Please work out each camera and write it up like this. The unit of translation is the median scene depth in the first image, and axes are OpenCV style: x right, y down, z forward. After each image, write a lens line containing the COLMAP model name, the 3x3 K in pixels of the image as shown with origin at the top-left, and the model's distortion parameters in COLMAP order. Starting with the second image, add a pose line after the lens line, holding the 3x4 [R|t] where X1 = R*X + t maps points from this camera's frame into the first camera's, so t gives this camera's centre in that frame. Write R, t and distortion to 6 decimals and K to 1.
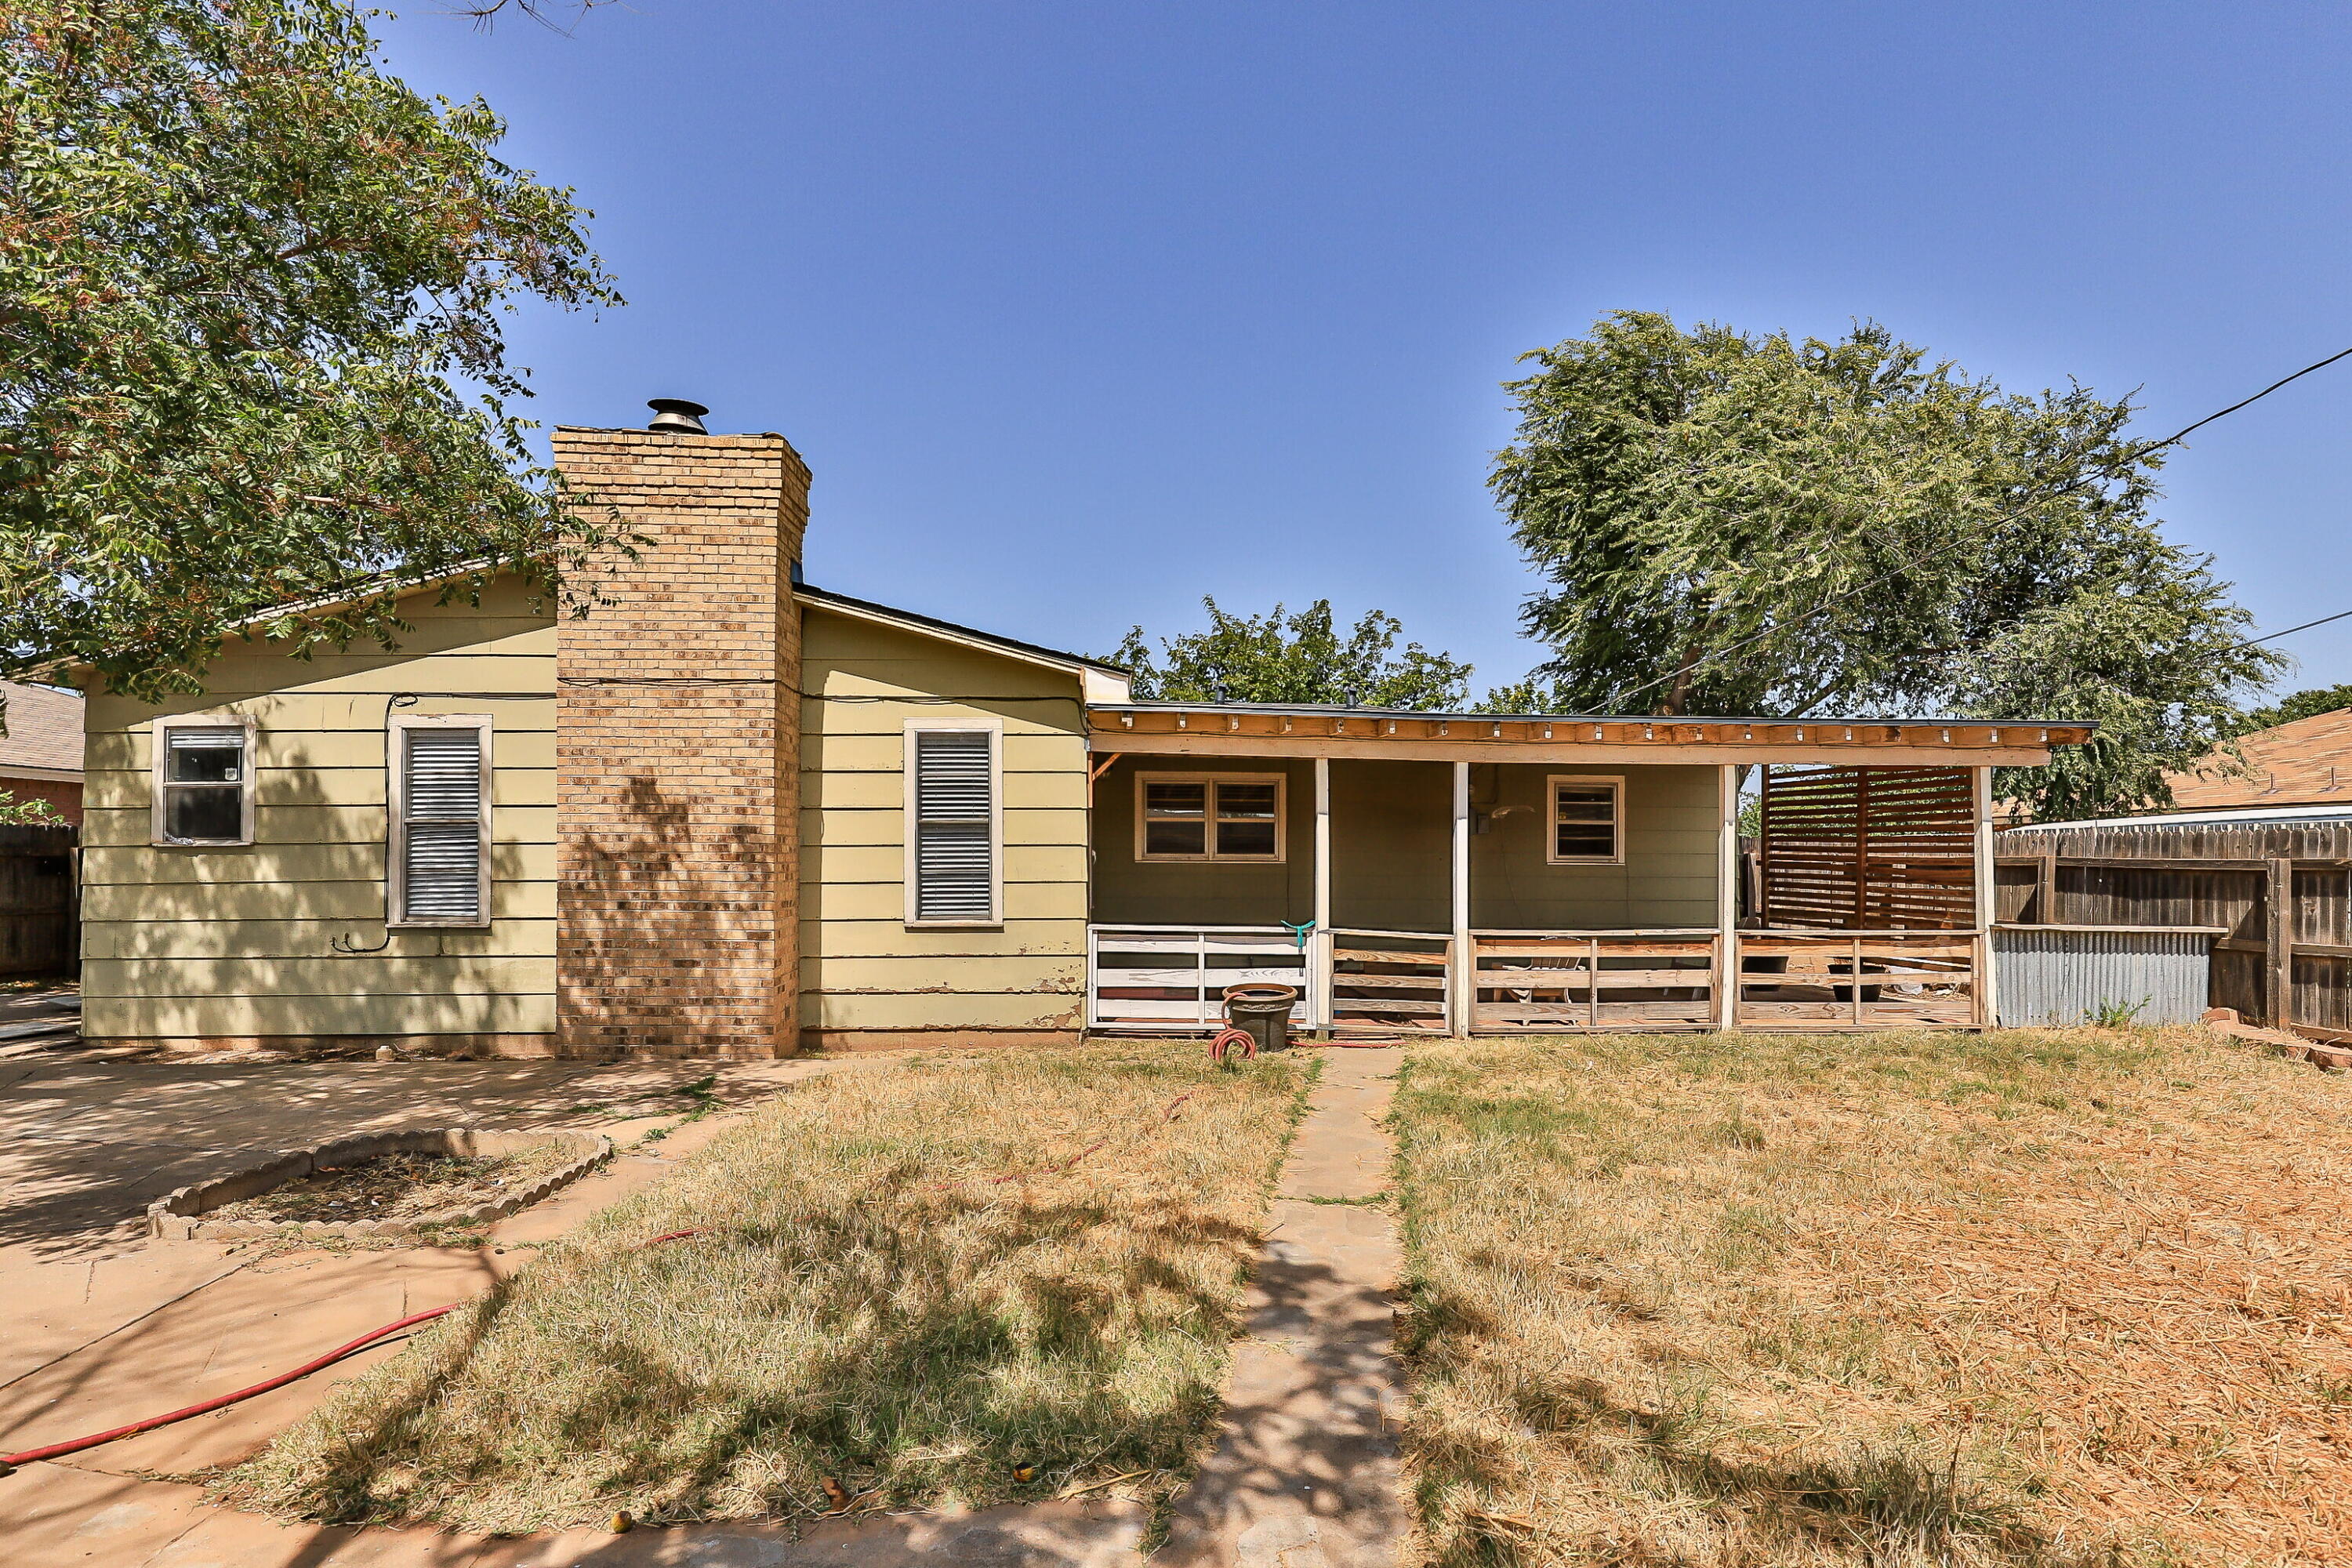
lens RADIAL K [[1075.1, 0, 1157.5], [0, 1075.1, 807.9], [0, 0, 1]] dist [-0.018438, 0.000150]
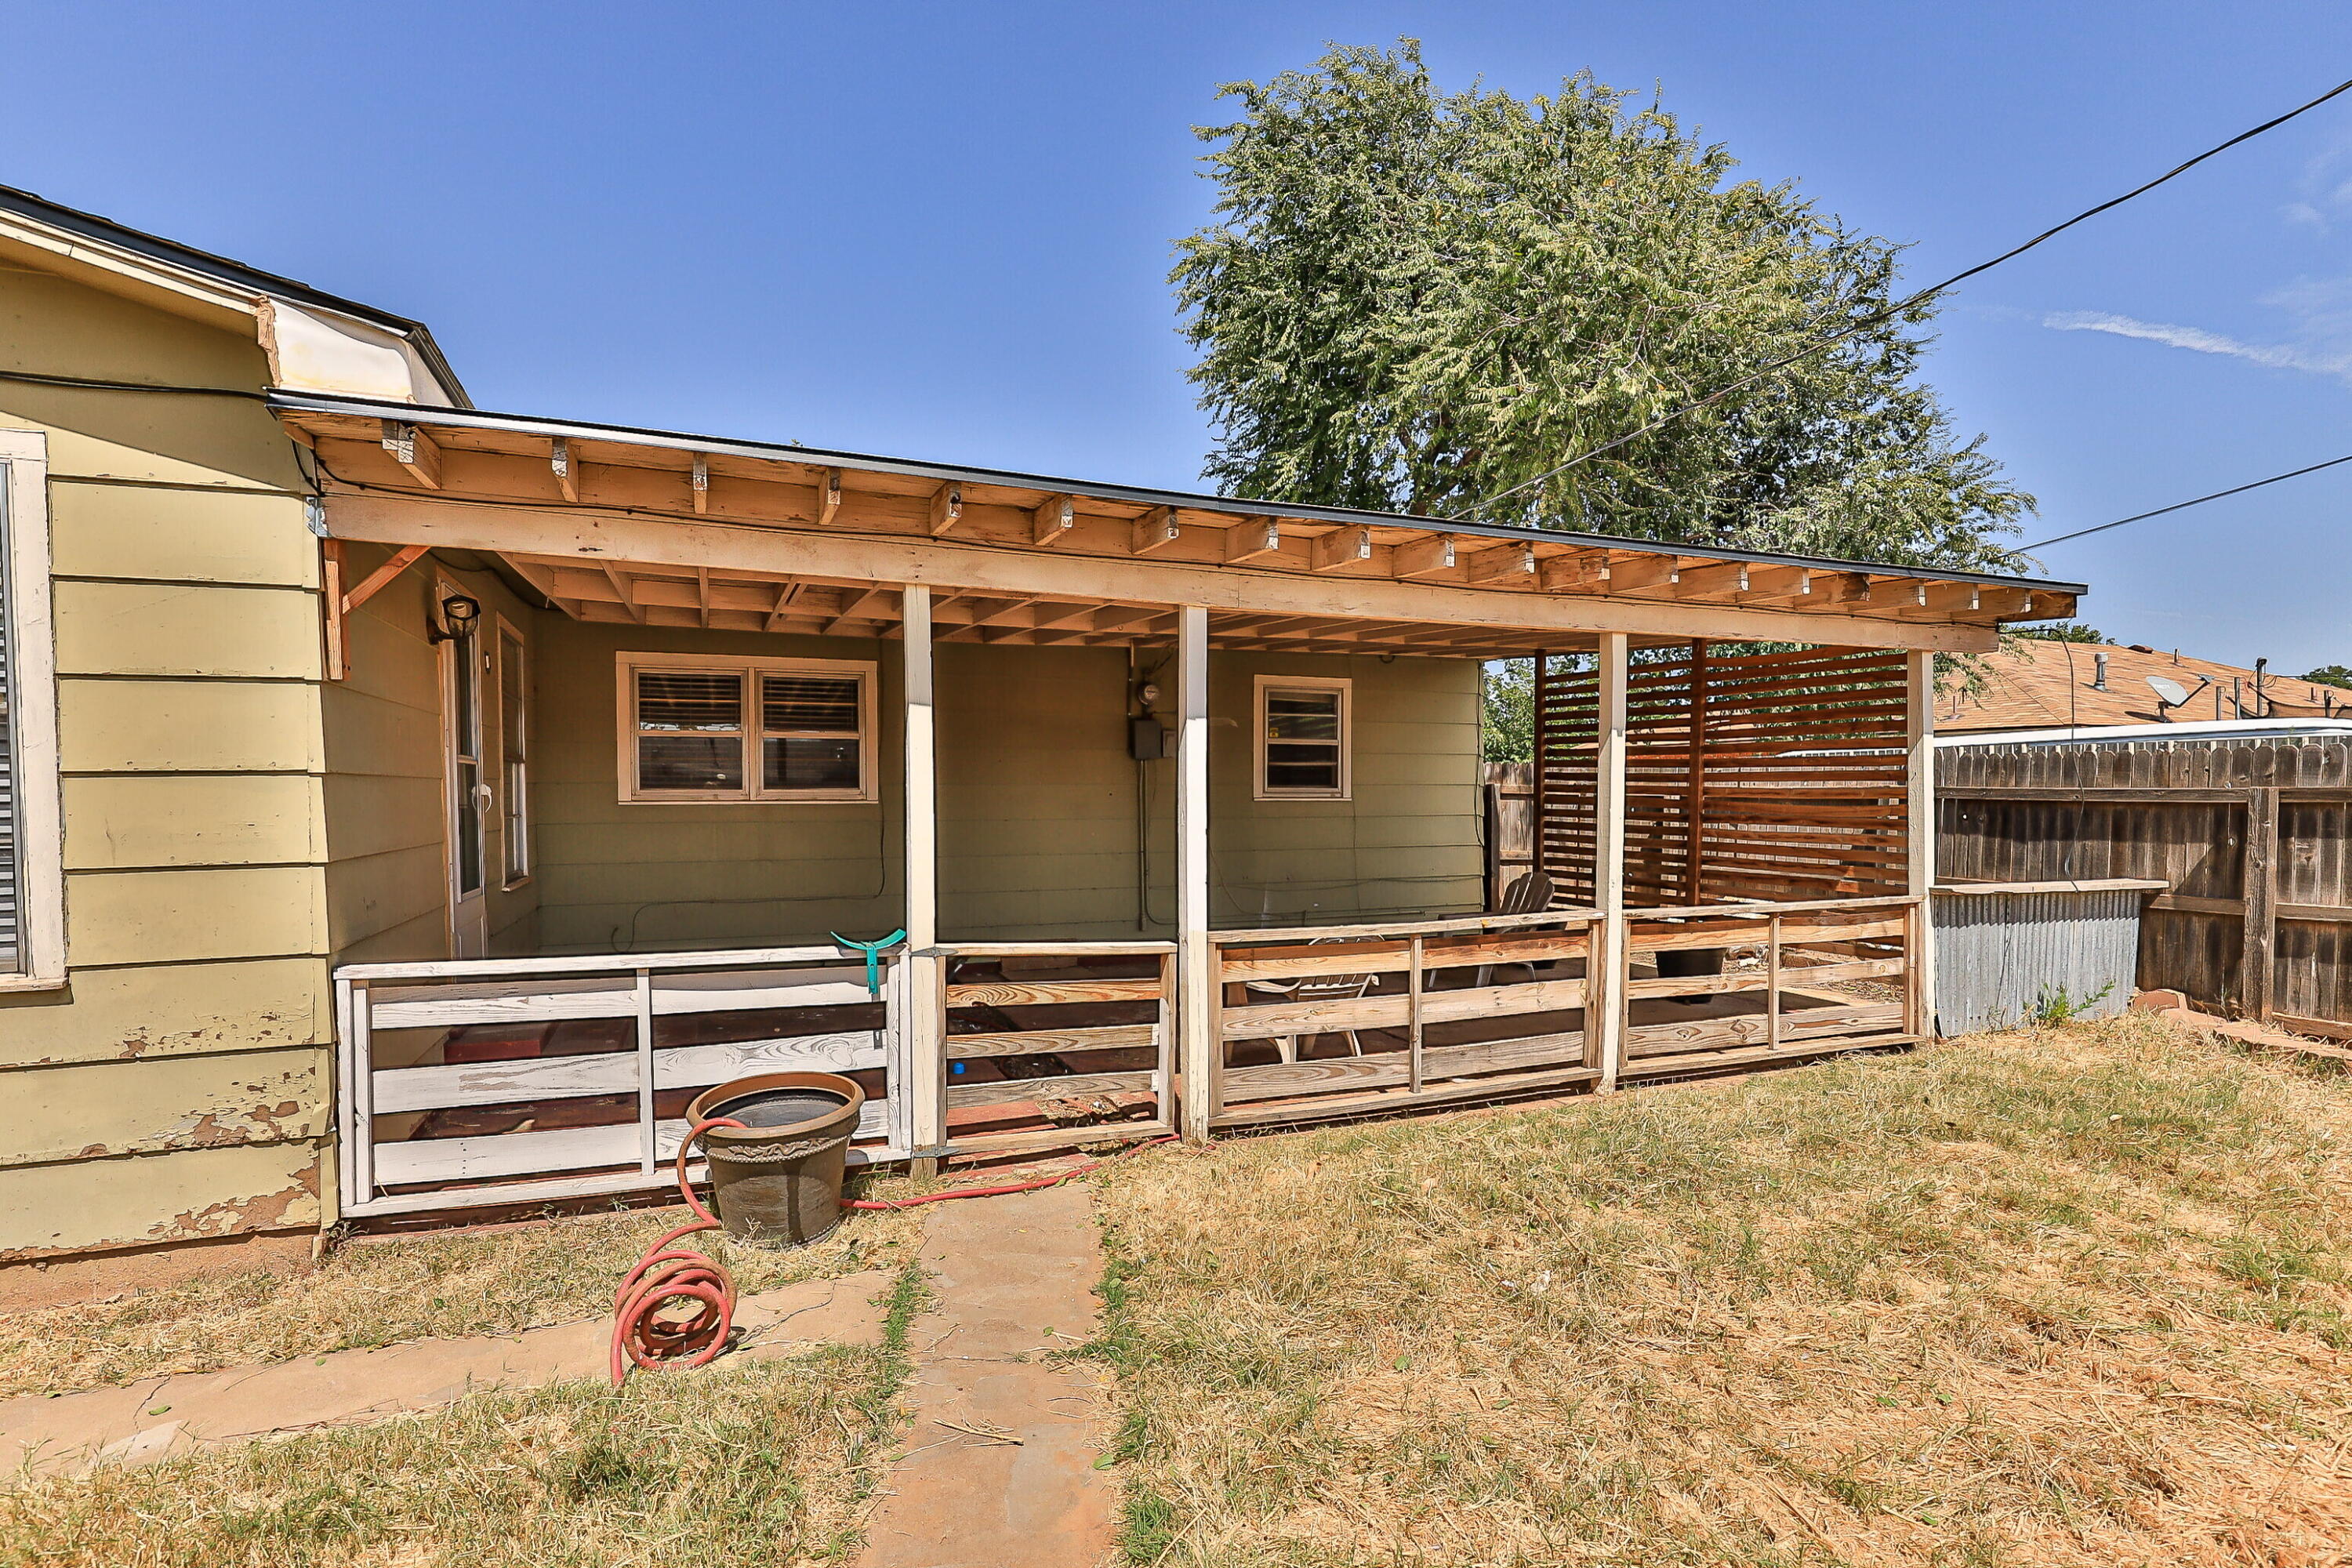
lens RADIAL K [[1075.1, 0, 1157.5], [0, 1075.1, 807.9], [0, 0, 1]] dist [-0.018438, 0.000150]
pose [[0.943524, -0.014091, 0.331005, 0.095856], [-0.006553, 0.998106, 0.061168, 0.021503], [-0.331240, -0.059883, 0.941644, 0.521825]]
